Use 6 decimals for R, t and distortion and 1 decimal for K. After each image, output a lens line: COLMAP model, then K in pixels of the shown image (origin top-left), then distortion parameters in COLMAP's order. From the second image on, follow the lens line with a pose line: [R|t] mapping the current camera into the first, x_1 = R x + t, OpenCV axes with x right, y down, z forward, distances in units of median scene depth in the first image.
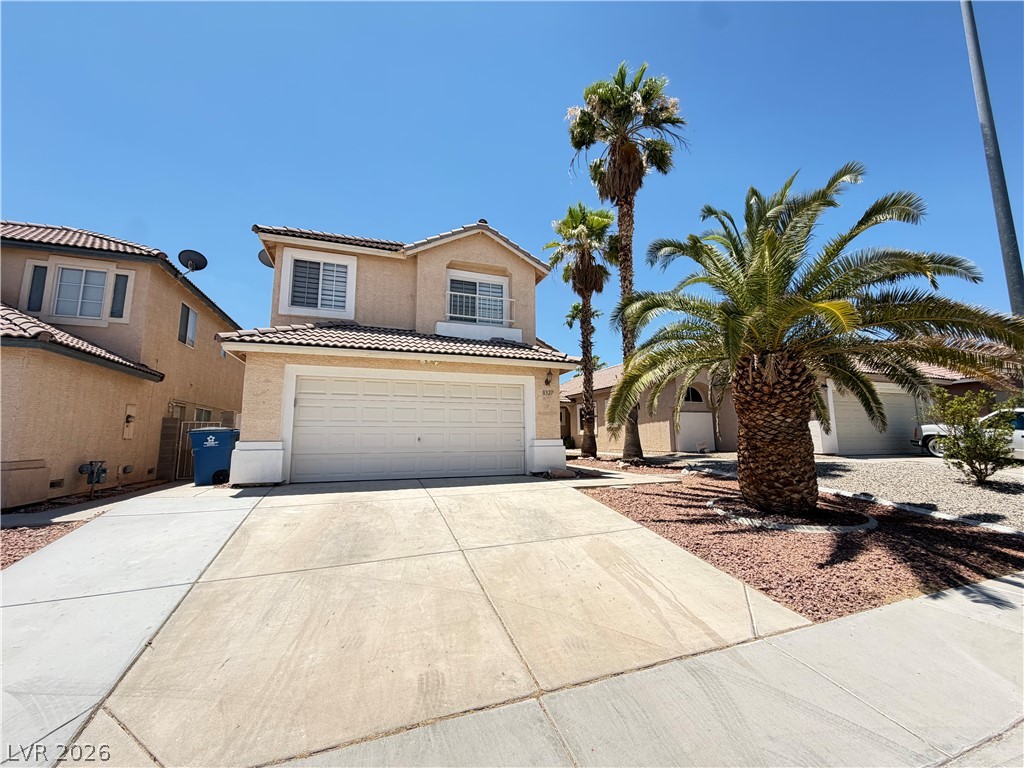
lens RADIAL K [[406.1, 0, 514.0], [0, 406.1, 384.6], [0, 0, 1]] dist [-0.000478, 0.000434]
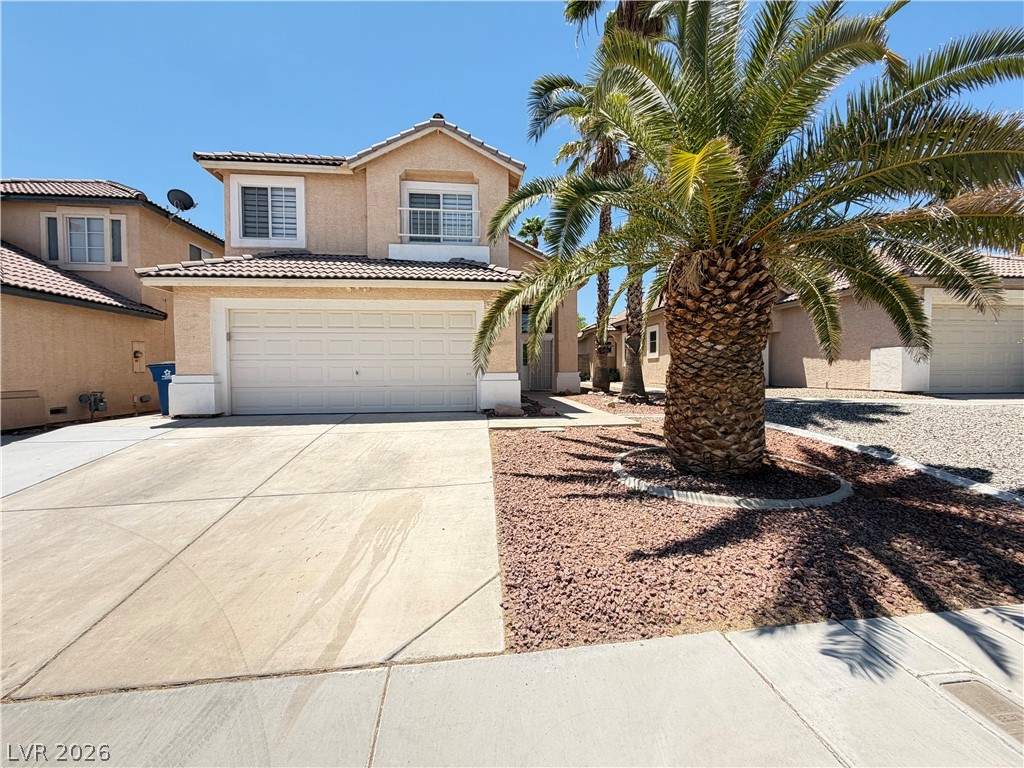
lens RADIAL K [[406.1, 0, 512.6], [0, 406.1, 385.7], [0, 0, 1]] dist [-0.000478, 0.000434]
pose [[0.971880, 0.008041, -0.235340, 0.372316], [0.032119, 0.985549, 0.166316, 0.019226], [0.233276, -0.169198, 0.957577, 0.180395]]
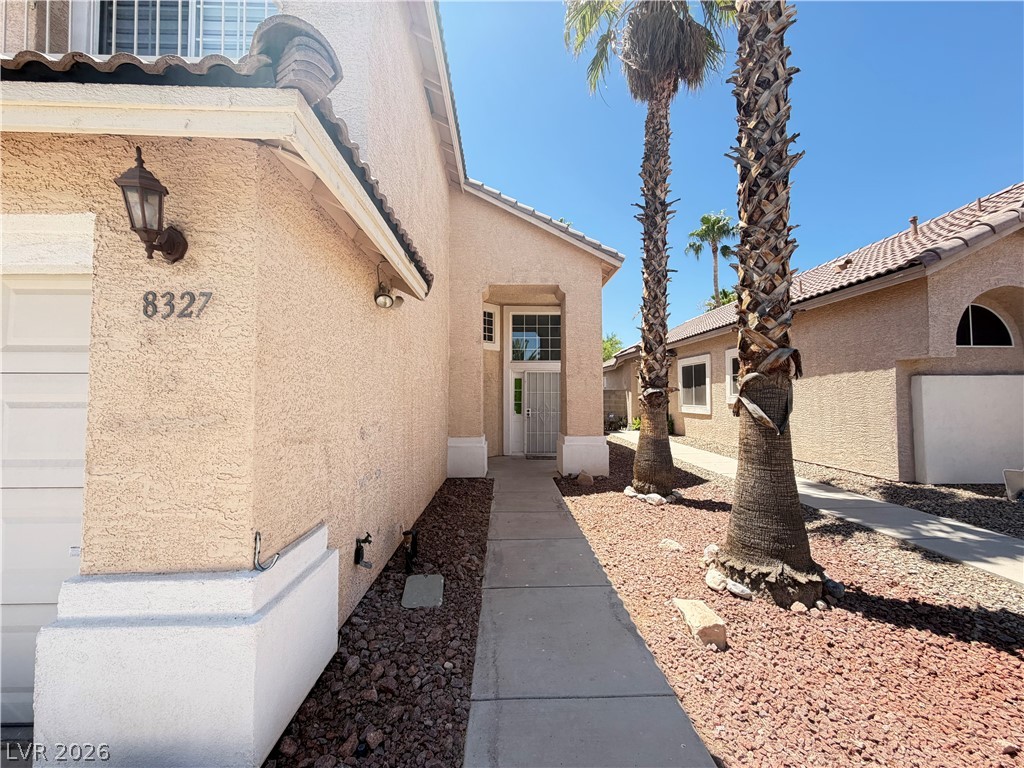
lens RADIAL K [[406.1, 0, 511.5], [0, 406.1, 381.1], [0, 0, 1]] dist [-0.000478, 0.000434]
pose [[0.946951, -0.005873, -0.321325, 0.327989], [0.037694, 0.994962, 0.092899, 0.049699], [0.319161, -0.100082, 0.942401, 1.047154]]
